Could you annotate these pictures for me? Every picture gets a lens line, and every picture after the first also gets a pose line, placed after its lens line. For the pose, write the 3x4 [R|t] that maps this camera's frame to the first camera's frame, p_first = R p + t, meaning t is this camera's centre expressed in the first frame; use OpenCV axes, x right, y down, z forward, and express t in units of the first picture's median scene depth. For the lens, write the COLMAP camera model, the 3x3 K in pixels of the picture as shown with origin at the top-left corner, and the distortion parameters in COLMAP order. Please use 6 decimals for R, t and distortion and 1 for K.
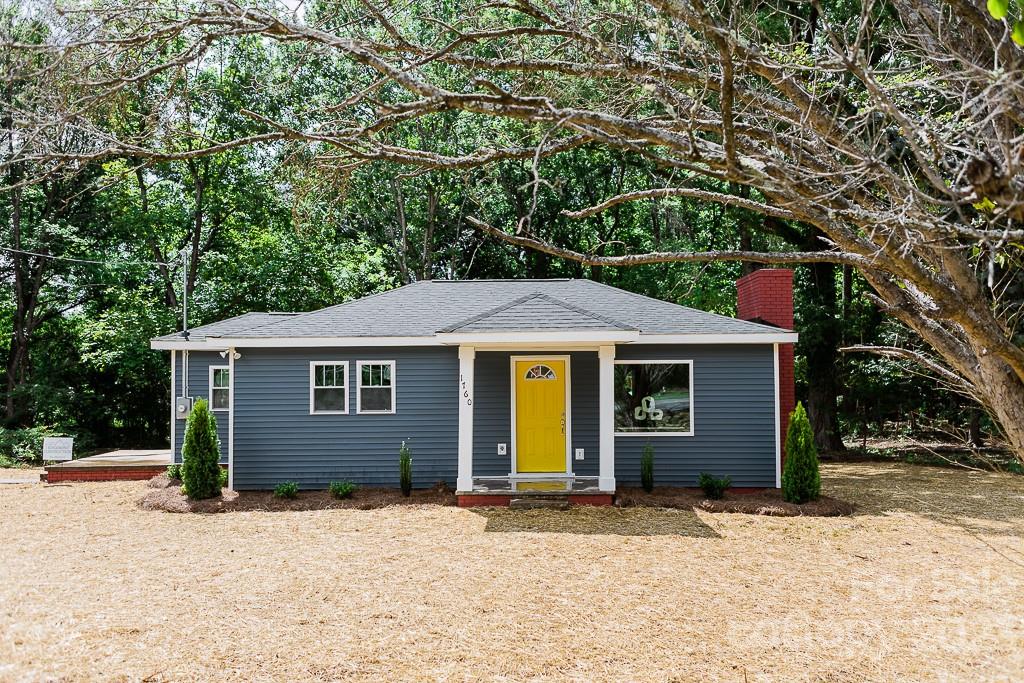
lens RADIAL K [[805.7, 0, 512.0], [0, 805.7, 341.5], [0, 0, 1]] dist [0.045229, 0.001584]
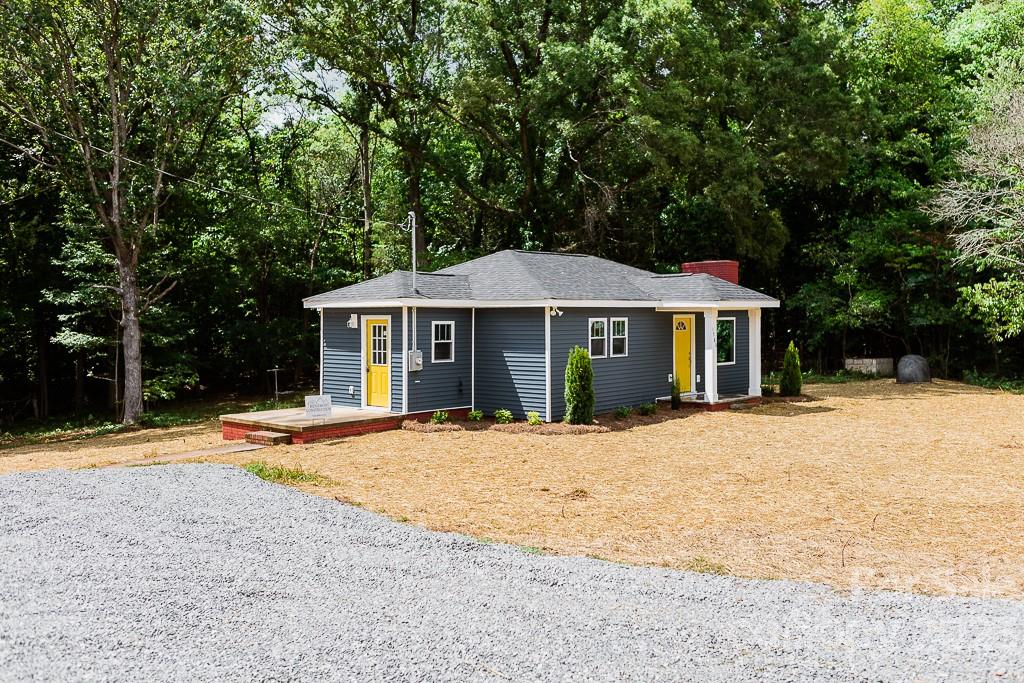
lens RADIAL K [[885.5, 0, 512.0], [0, 885.5, 341.5], [0, 0, 1]] dist [-0.002164, -0.000657]
pose [[0.666189, -0.017690, 0.745574, -1.397221], [-0.021975, 0.998819, 0.043333, 0.003339], [-0.745460, -0.045252, 0.665013, 0.144353]]
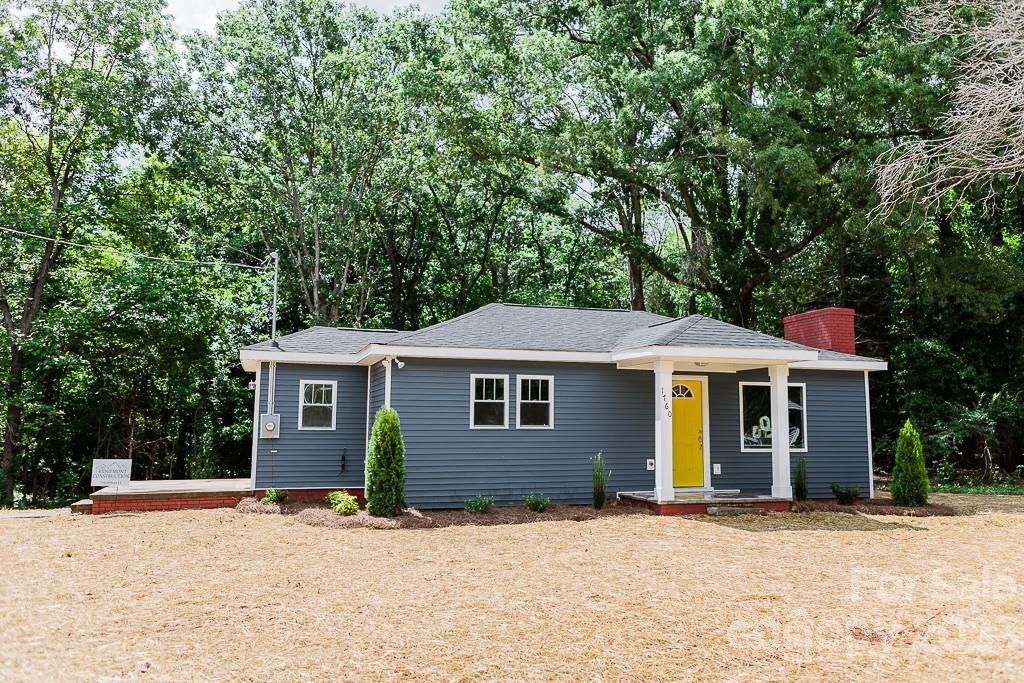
lens RADIAL K [[821.0, 0, 512.0], [0, 821.0, 341.5], [0, 0, 1]] dist [0.004657, 0.002138]
pose [[0.947666, 0.045133, 0.316058, -0.516401], [-0.023676, 0.997166, -0.071405, 0.055228], [-0.318385, 0.060185, 0.946049, 0.052852]]
